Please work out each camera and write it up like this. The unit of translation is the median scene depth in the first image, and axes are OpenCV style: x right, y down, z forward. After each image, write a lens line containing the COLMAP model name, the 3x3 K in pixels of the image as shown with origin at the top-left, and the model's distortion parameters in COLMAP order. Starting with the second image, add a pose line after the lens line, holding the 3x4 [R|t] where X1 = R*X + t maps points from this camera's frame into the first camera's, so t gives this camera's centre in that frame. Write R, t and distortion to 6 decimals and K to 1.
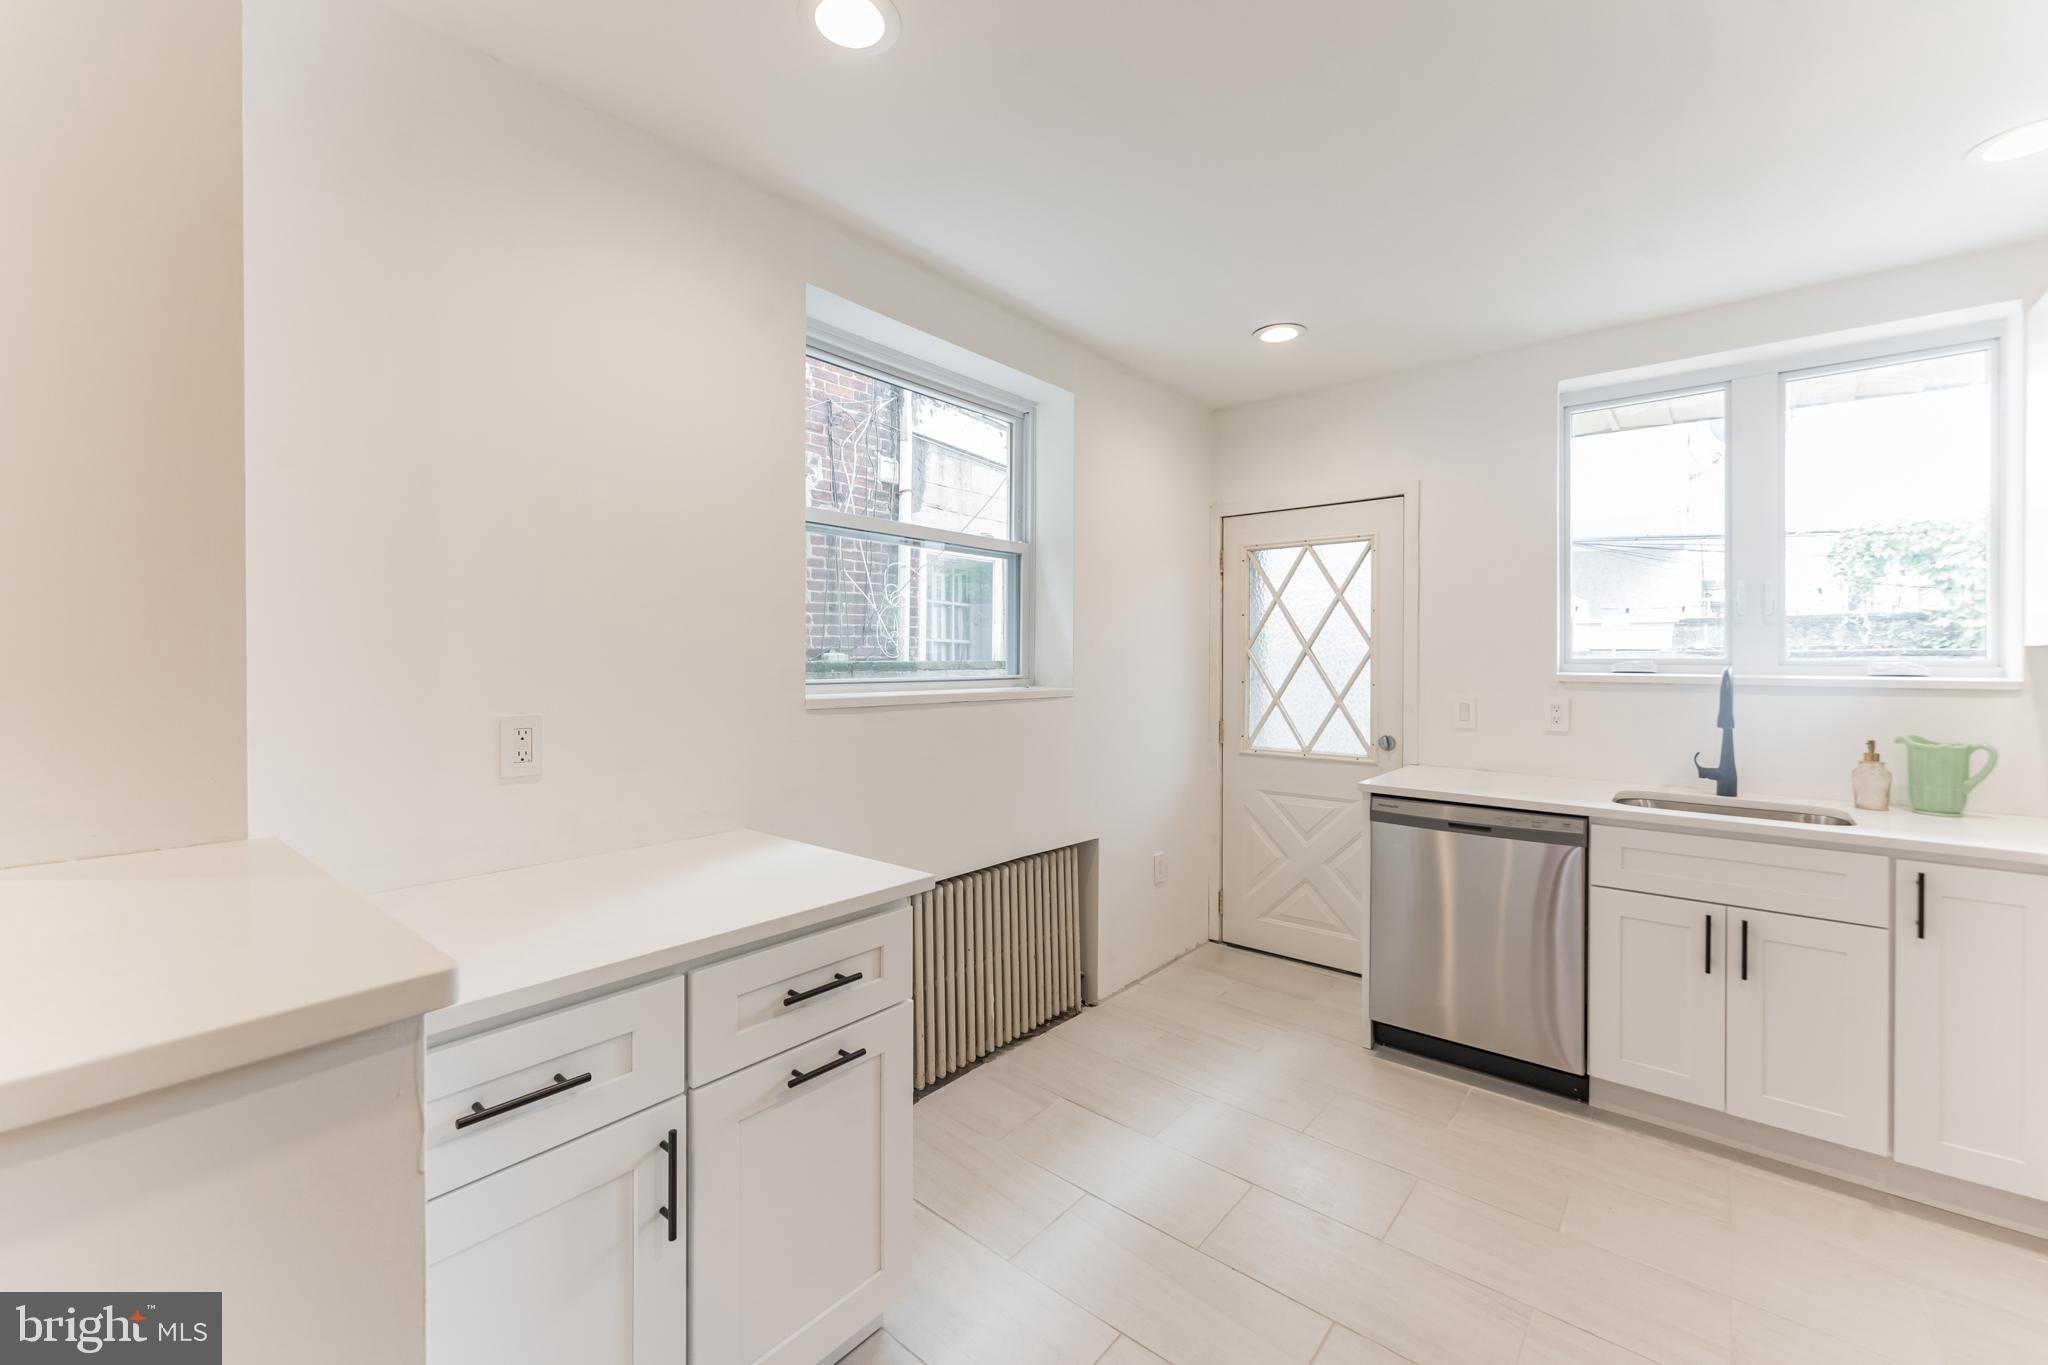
lens RADIAL K [[846.0, 0, 1018.5], [0, 846.0, 667.9], [0, 0, 1]] dist [0.006536, -0.000723]
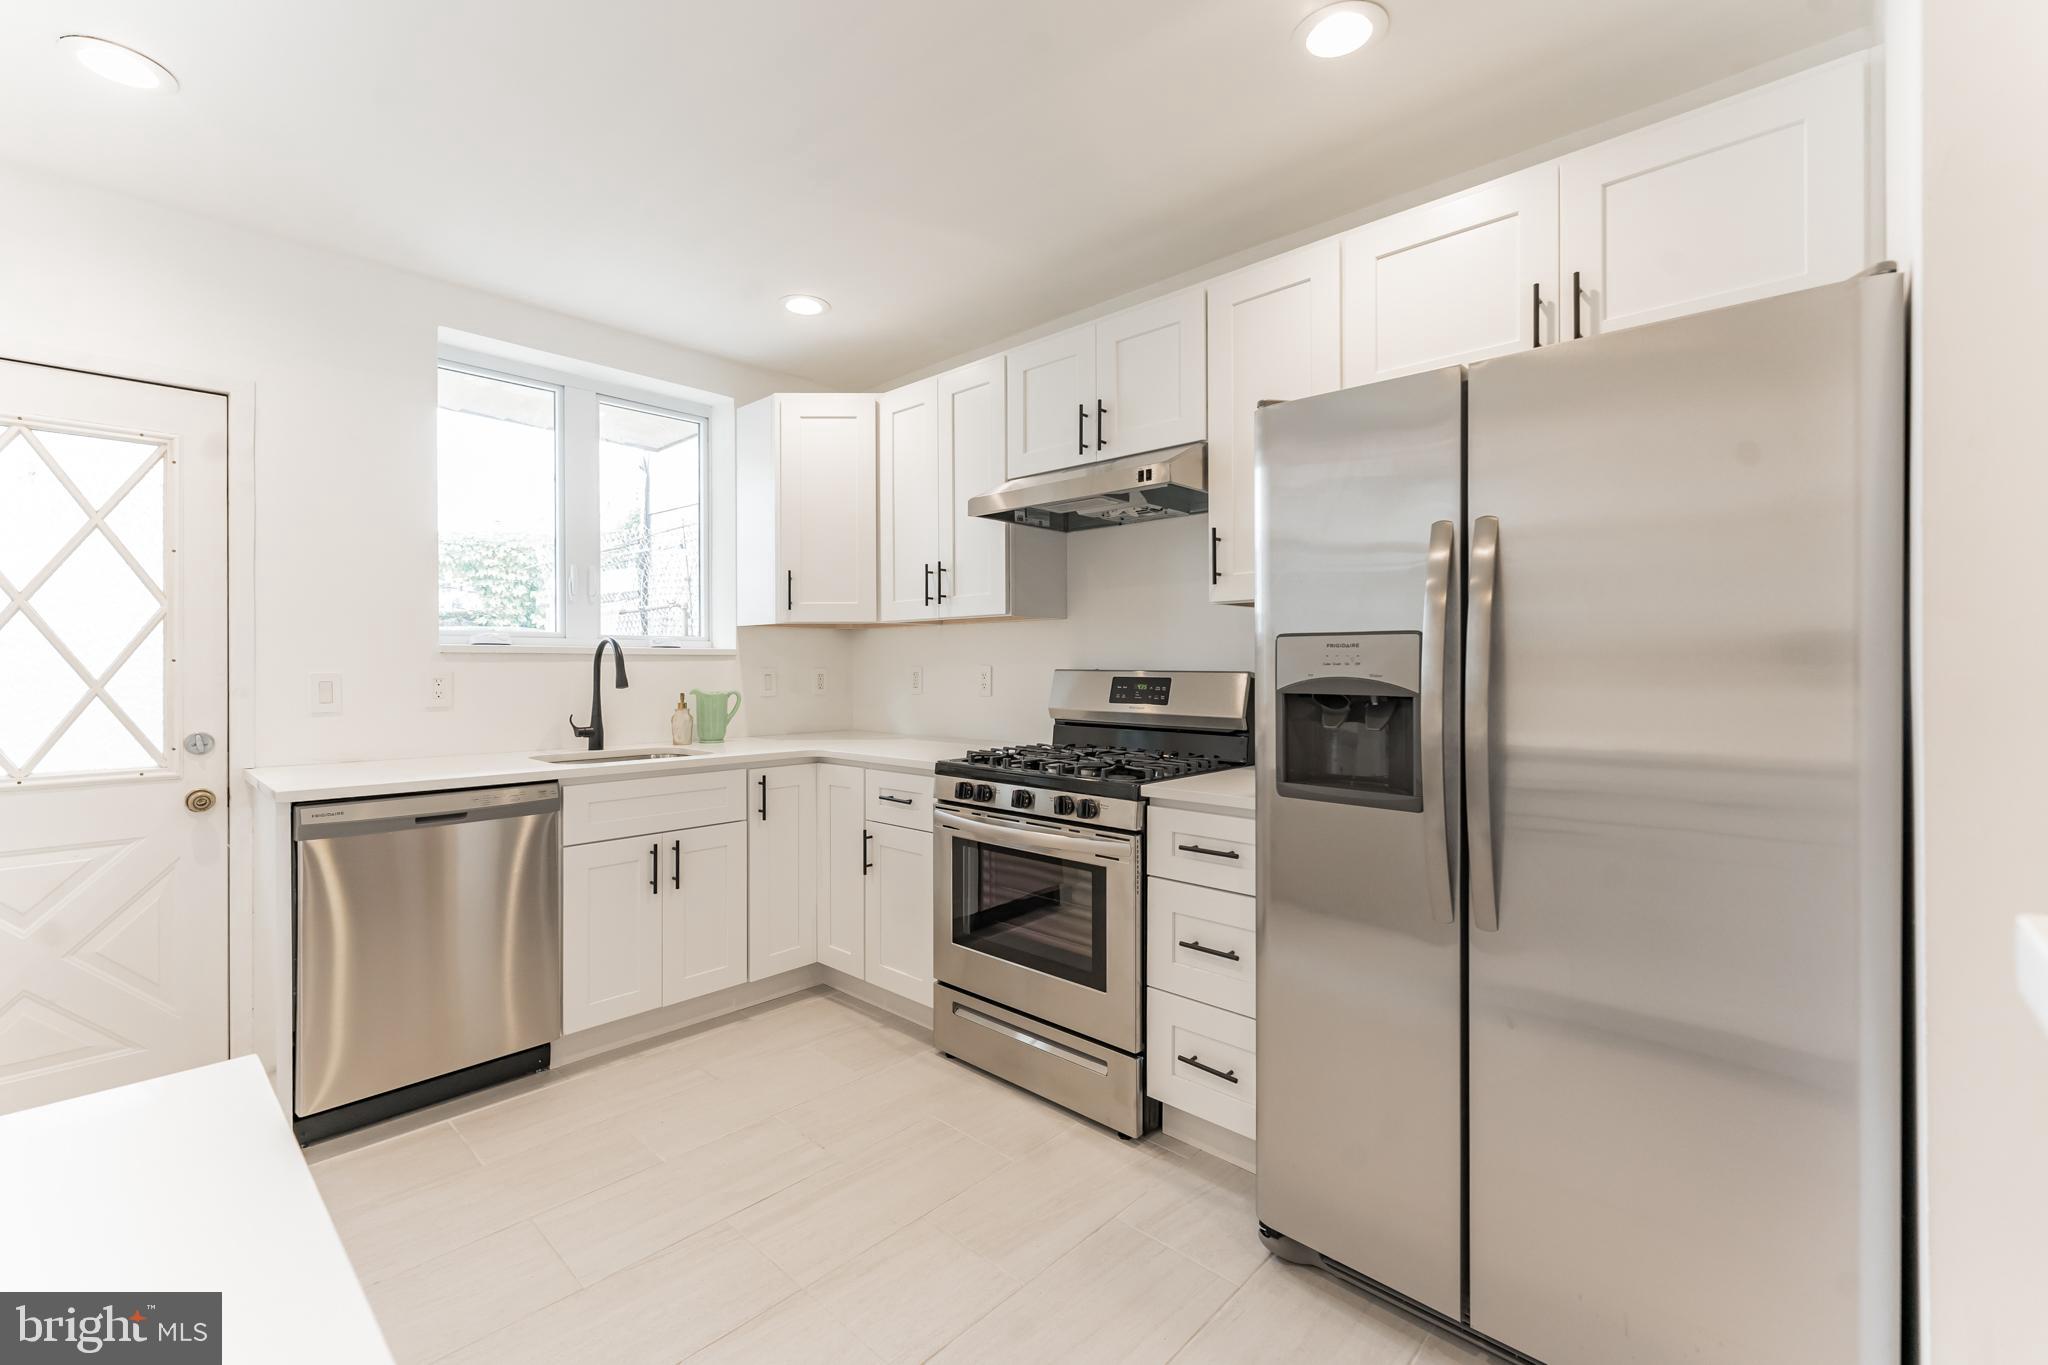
lens RADIAL K [[846.0, 0, 1023.8], [0, 846.0, 663.5], [0, 0, 1]] dist [0.006536, -0.000723]
pose [[0.061926, -0.007068, 0.998056, -0.260857], [0.015617, 0.999859, 0.006112, 0.034407], [-0.997959, 0.015208, 0.062027, 0.335496]]
